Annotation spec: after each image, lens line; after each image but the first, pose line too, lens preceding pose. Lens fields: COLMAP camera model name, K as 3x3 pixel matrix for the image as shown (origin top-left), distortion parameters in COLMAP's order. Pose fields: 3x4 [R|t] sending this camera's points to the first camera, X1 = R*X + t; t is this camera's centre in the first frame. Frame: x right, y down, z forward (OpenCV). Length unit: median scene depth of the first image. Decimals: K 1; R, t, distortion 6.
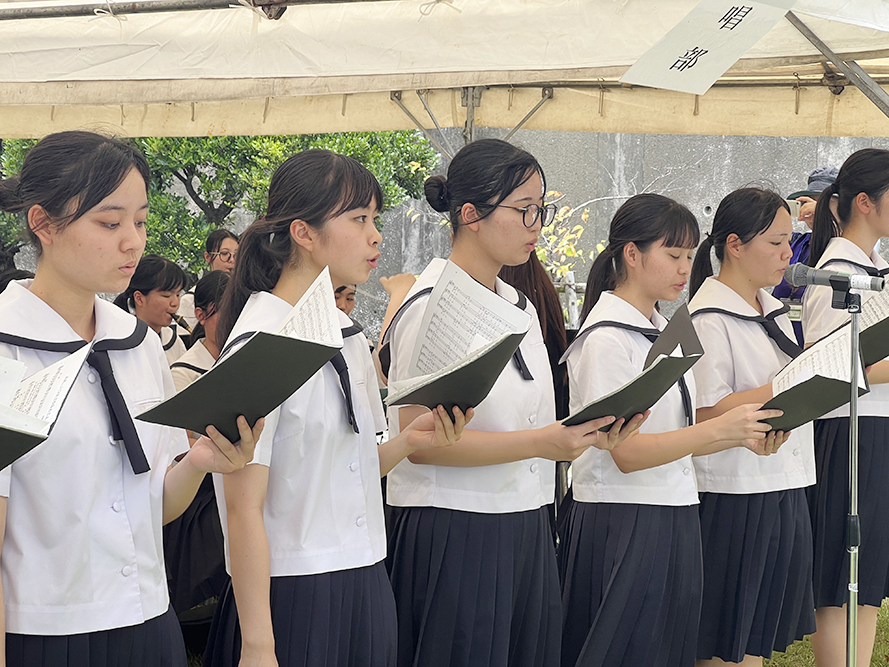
lens RADIAL K [[1997.1, 0, 444.1], [0, 1997.1, 332.6], [0, 0, 1]] dist [0.152757, 0.000000]
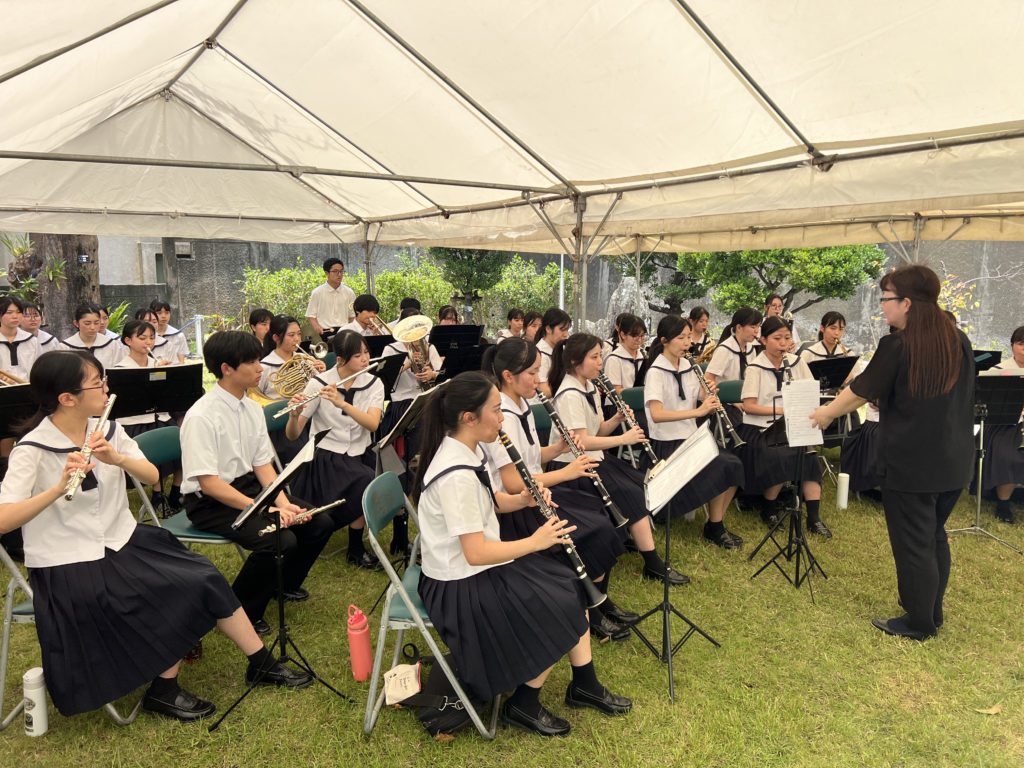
lens RADIAL K [[768.8, 0, 512.8], [0, 768.8, 380.3], [0, 0, 1]] dist [0.075968, -0.088165]
pose [[0.909757, 0.053437, -0.411687, -0.018873], [-0.028304, 0.997357, 0.066911, -0.005765], [0.414174, -0.049220, 0.908866, 0.114798]]
